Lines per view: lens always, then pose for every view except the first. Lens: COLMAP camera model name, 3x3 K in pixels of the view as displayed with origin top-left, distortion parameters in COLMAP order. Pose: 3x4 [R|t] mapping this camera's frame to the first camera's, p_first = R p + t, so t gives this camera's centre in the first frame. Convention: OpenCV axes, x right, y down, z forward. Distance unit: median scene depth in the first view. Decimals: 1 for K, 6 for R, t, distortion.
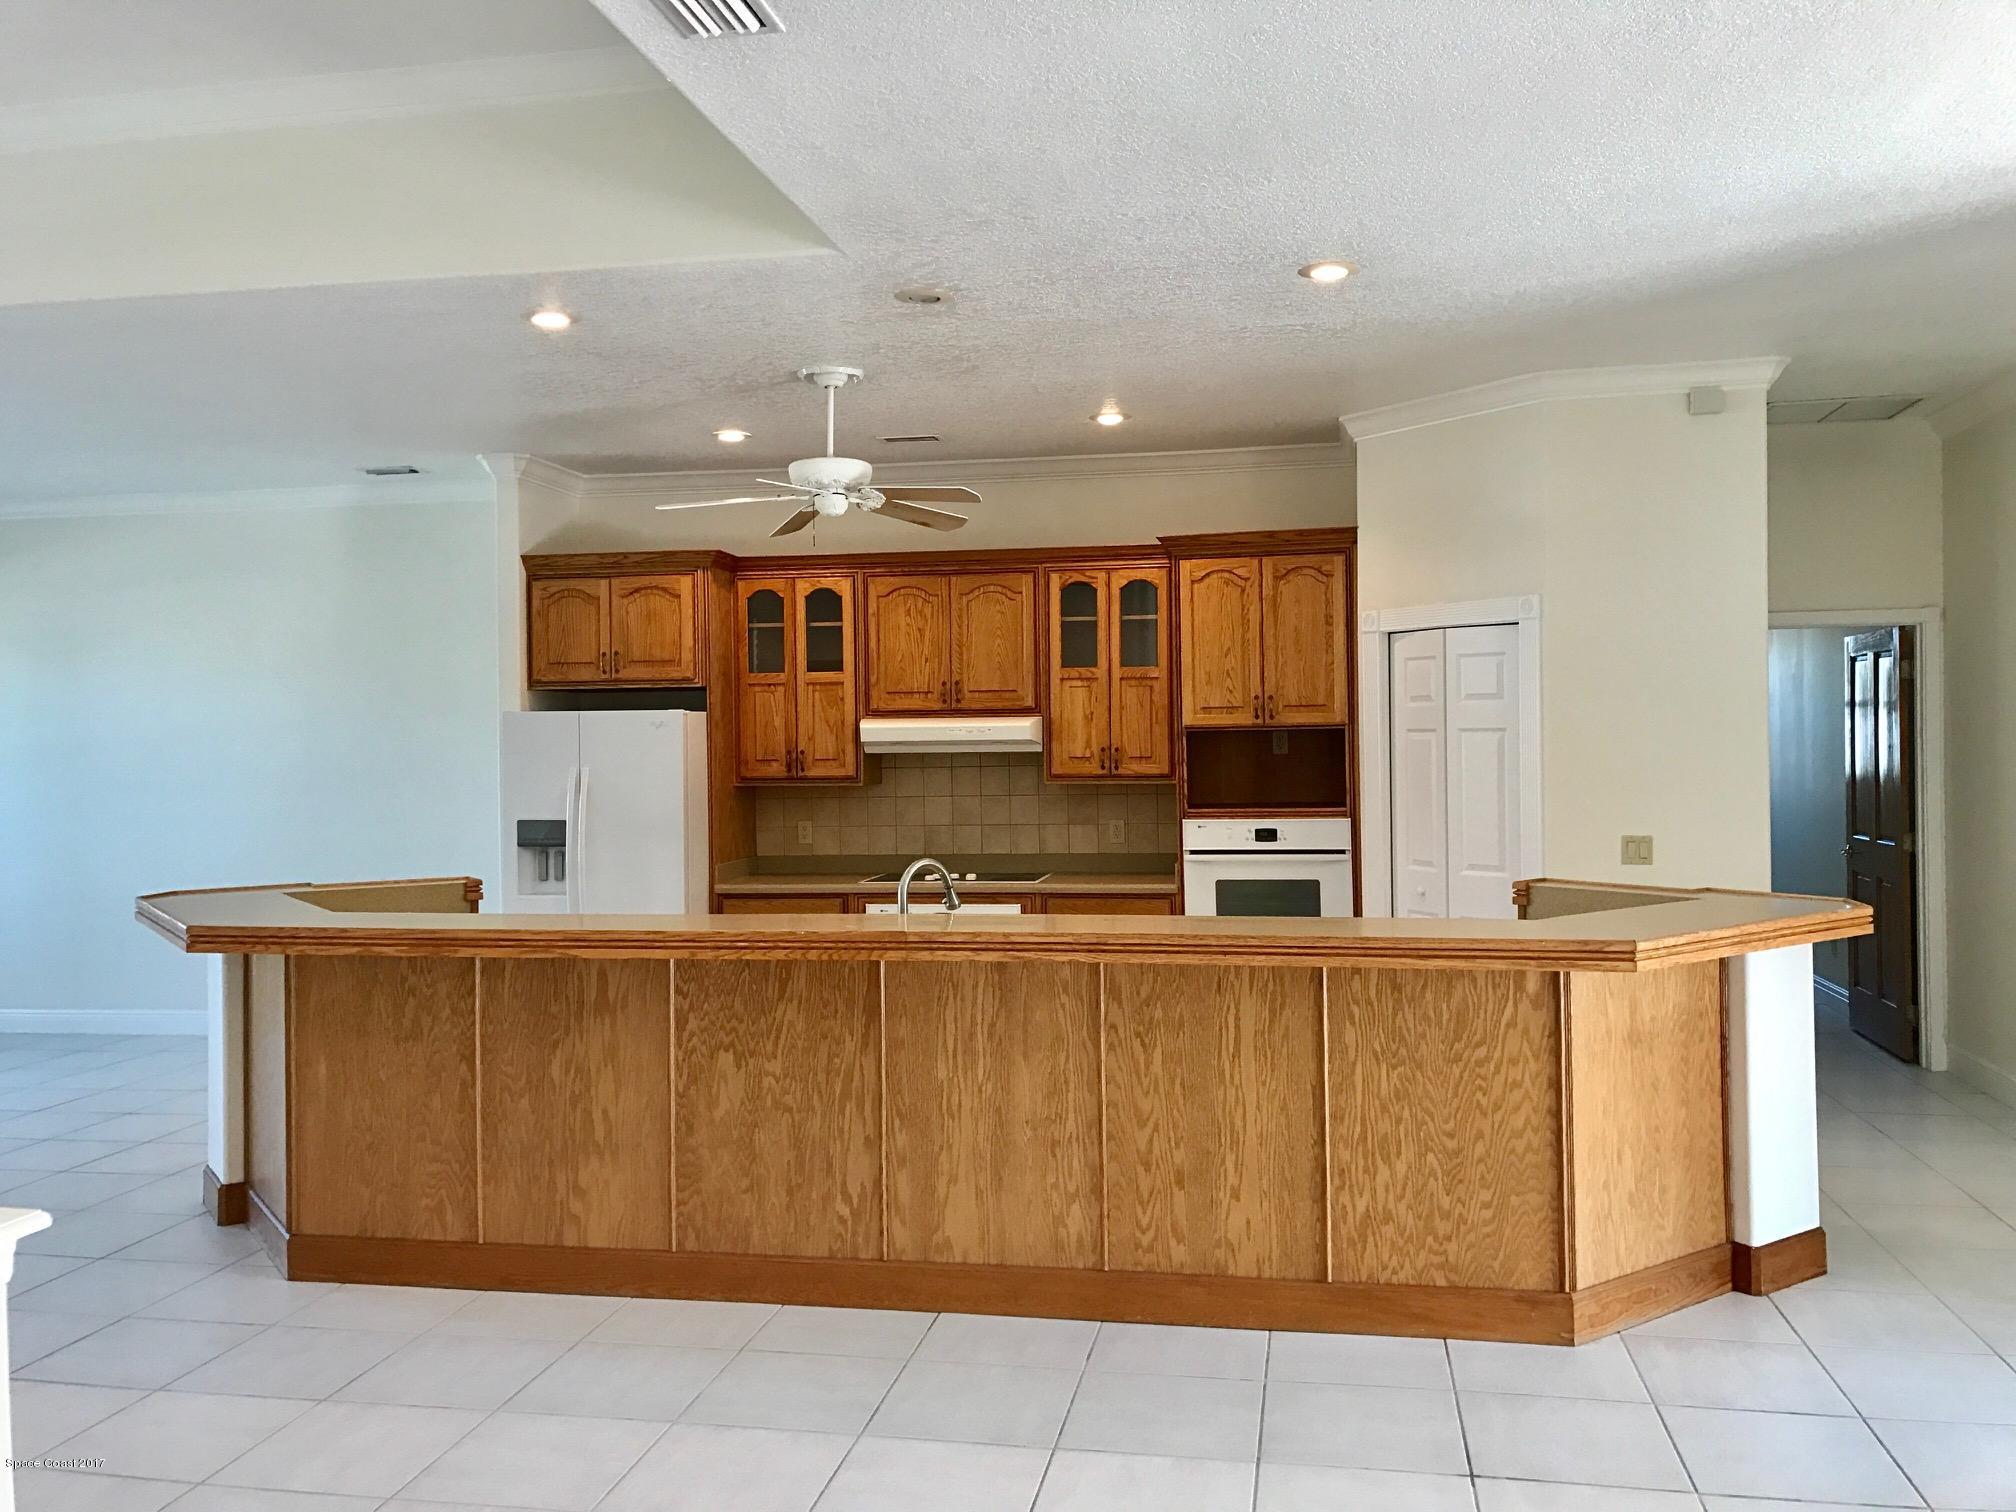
lens RADIAL K [[1675.9, 0, 992.7], [0, 1675.9, 762.7], [0, 0, 1]] dist [0.070088, -0.149141]
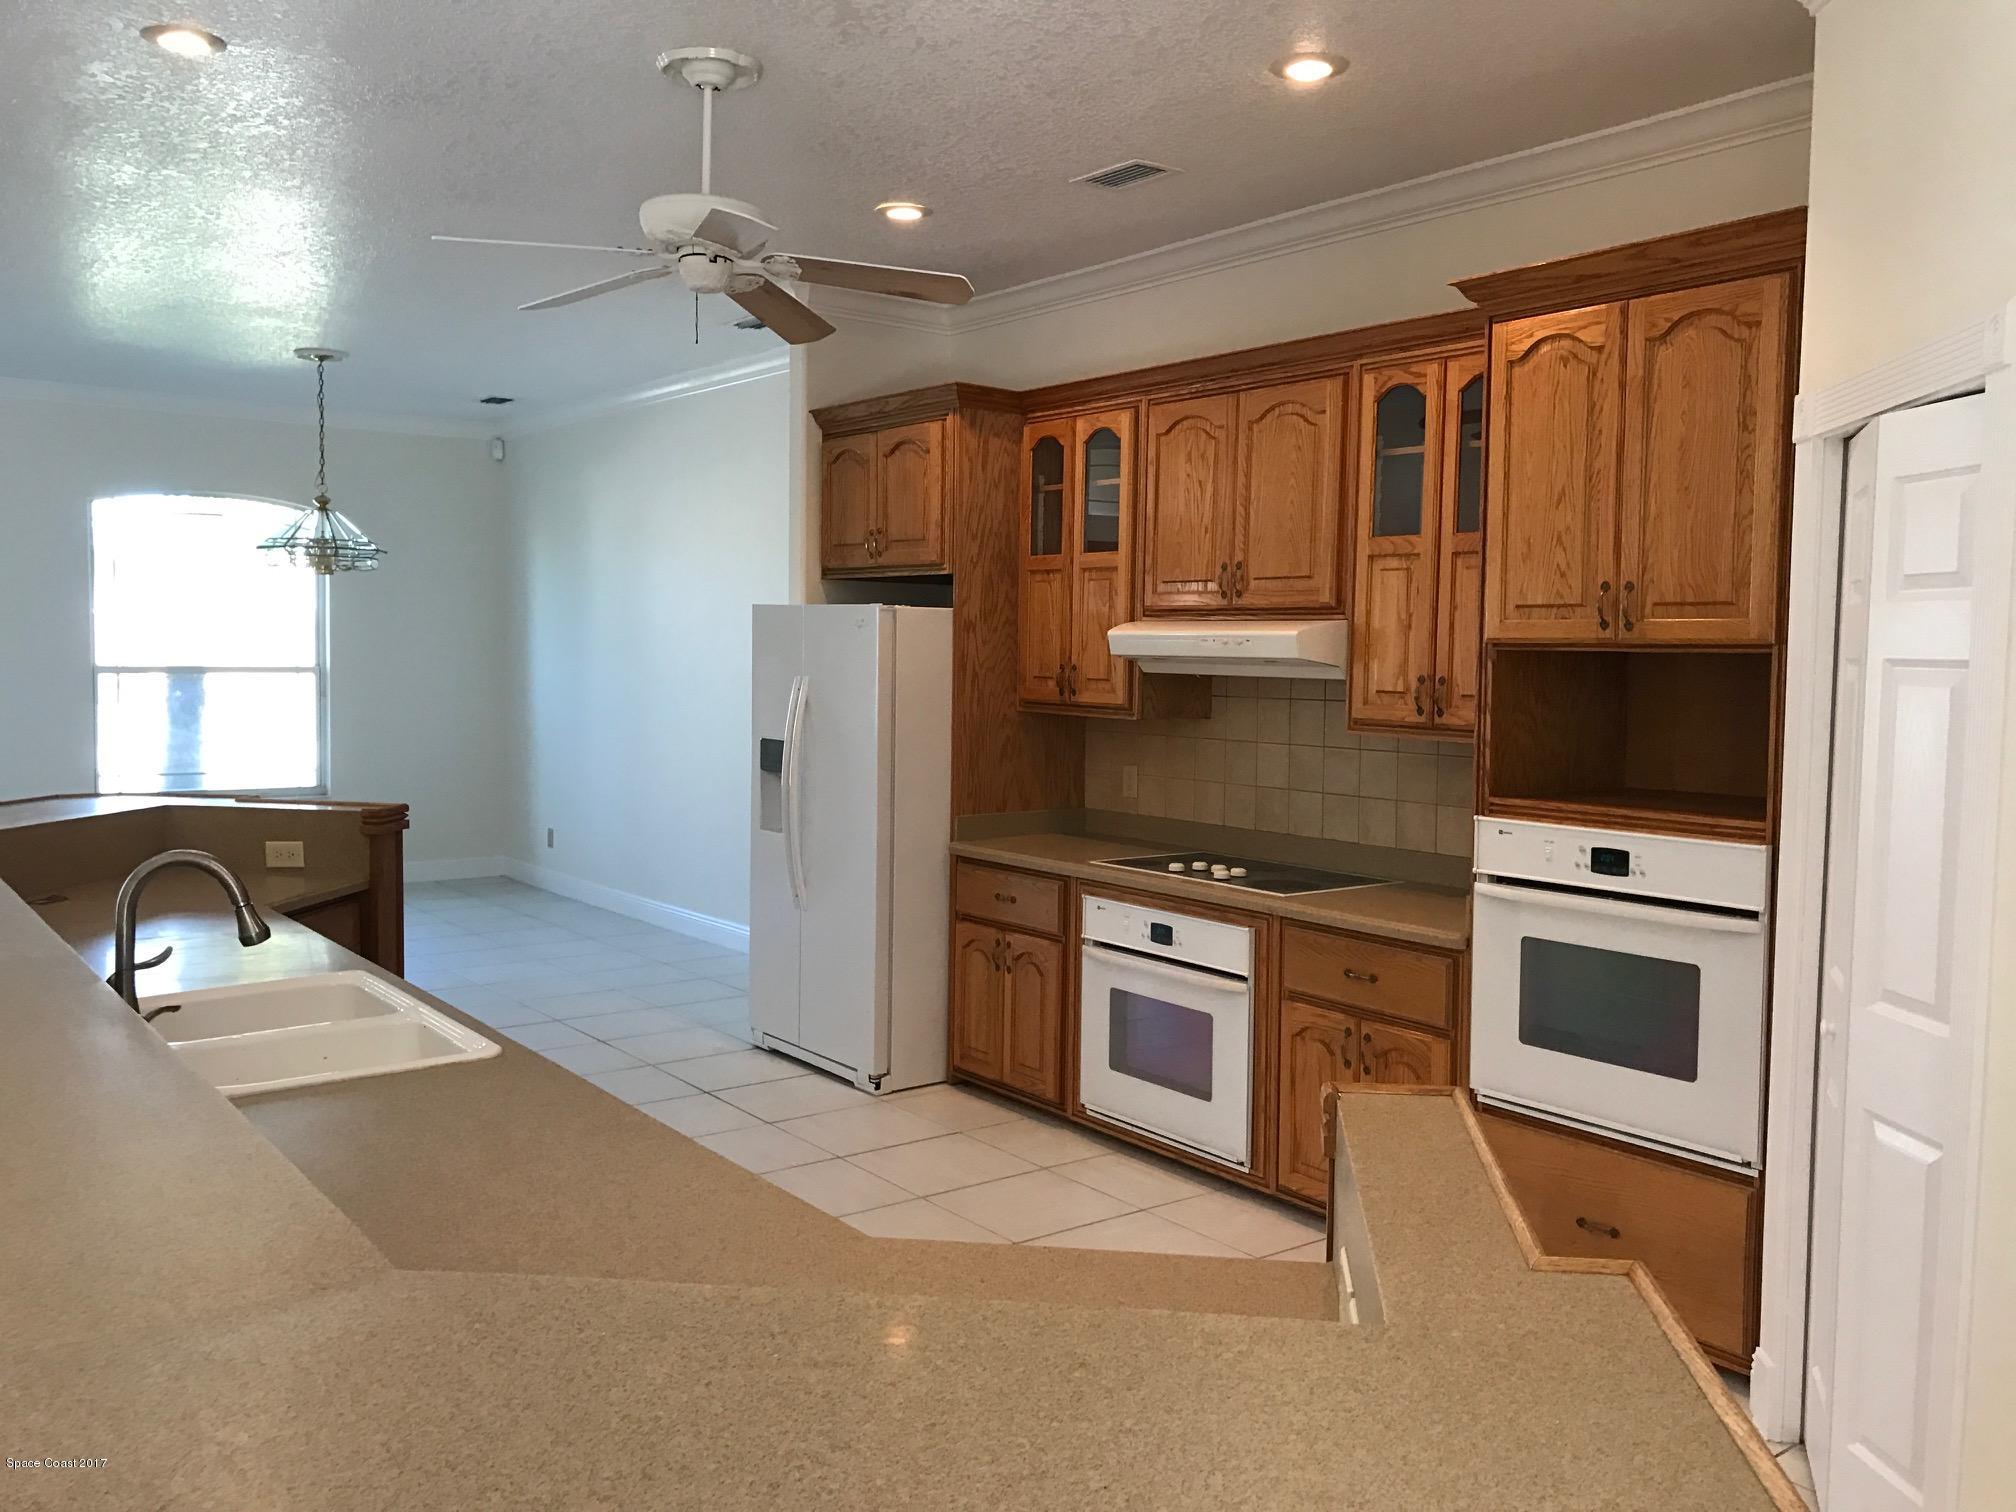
lens RADIAL K [[1675.9, 0, 911.8], [0, 1675.9, 791.7], [0, 0, 1]] dist [0.070088, -0.149141]
pose [[0.725047, 0.086574, -0.683237, 0.336178], [-0.040024, 0.995688, 0.083692, -0.011155], [0.687536, -0.033335, 0.725385, 0.462468]]
